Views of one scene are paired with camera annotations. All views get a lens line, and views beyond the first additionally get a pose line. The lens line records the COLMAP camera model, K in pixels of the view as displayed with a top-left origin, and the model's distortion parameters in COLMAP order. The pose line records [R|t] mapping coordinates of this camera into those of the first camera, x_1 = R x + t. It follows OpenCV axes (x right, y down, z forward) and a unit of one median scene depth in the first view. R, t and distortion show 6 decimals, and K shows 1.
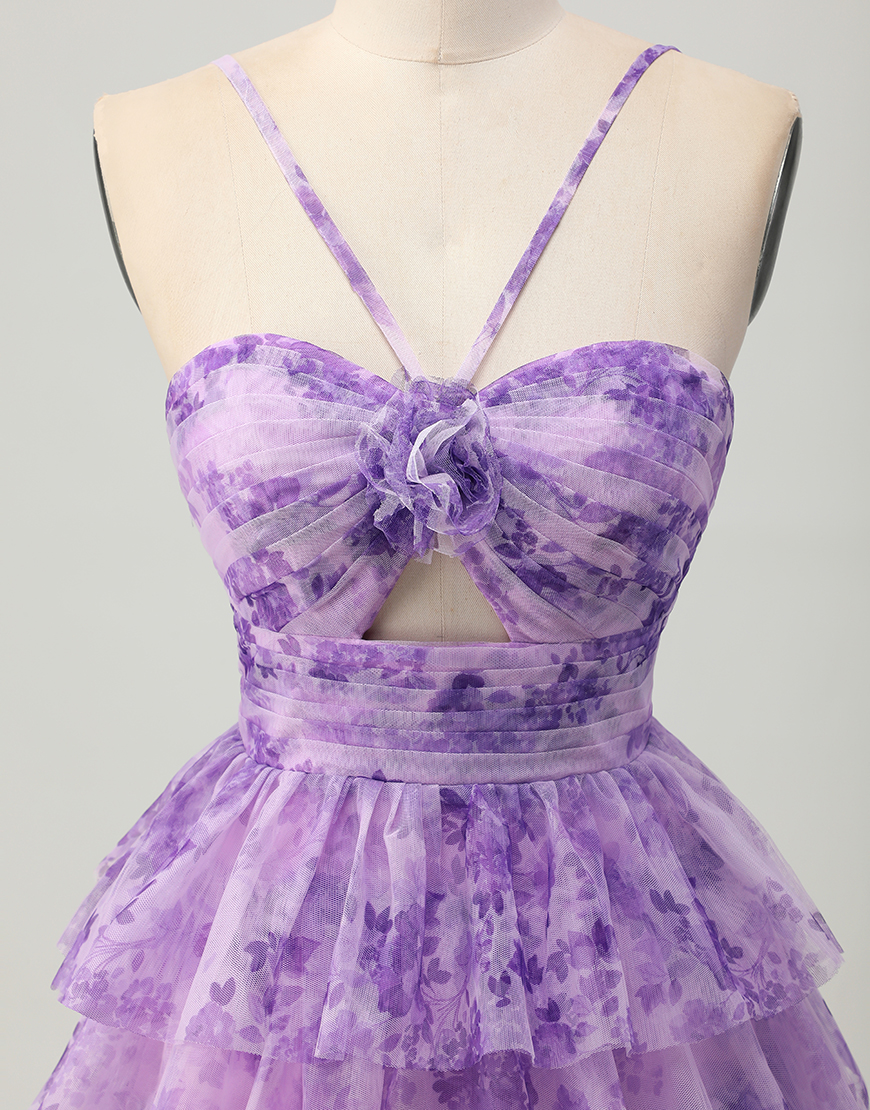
lens RADIAL K [[3375.5, 0, 456.2], [0, 3375.5, 562.9], [0, 0, 1]] dist [0.357767, 0.000000]
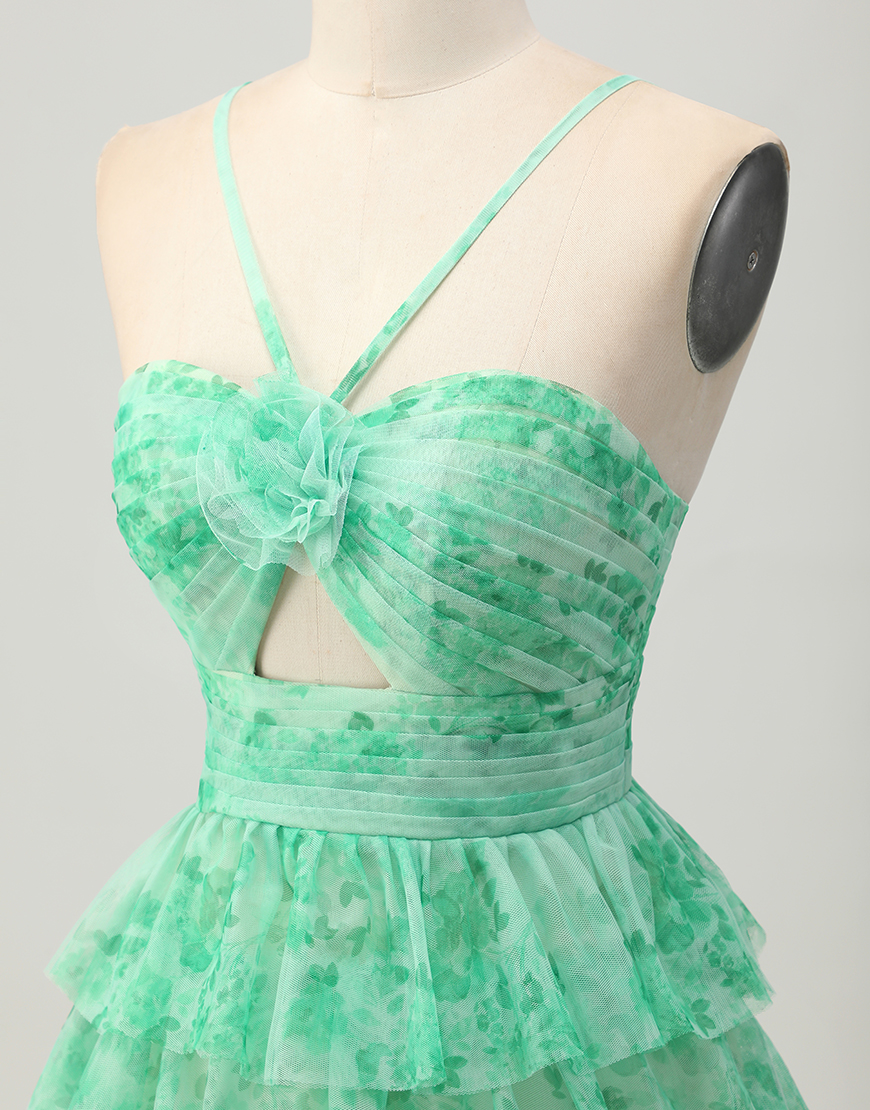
lens RADIAL K [[3375.5, 0, 415.6], [0, 3375.5, 587.6], [0, 0, 1]] dist [0.357767, 0.000000]
pose [[0.890836, 0.058990, -0.450480, 0.466378], [-0.059451, 0.998145, 0.013140, -0.018833], [0.450419, 0.015076, 0.892690, 0.128653]]
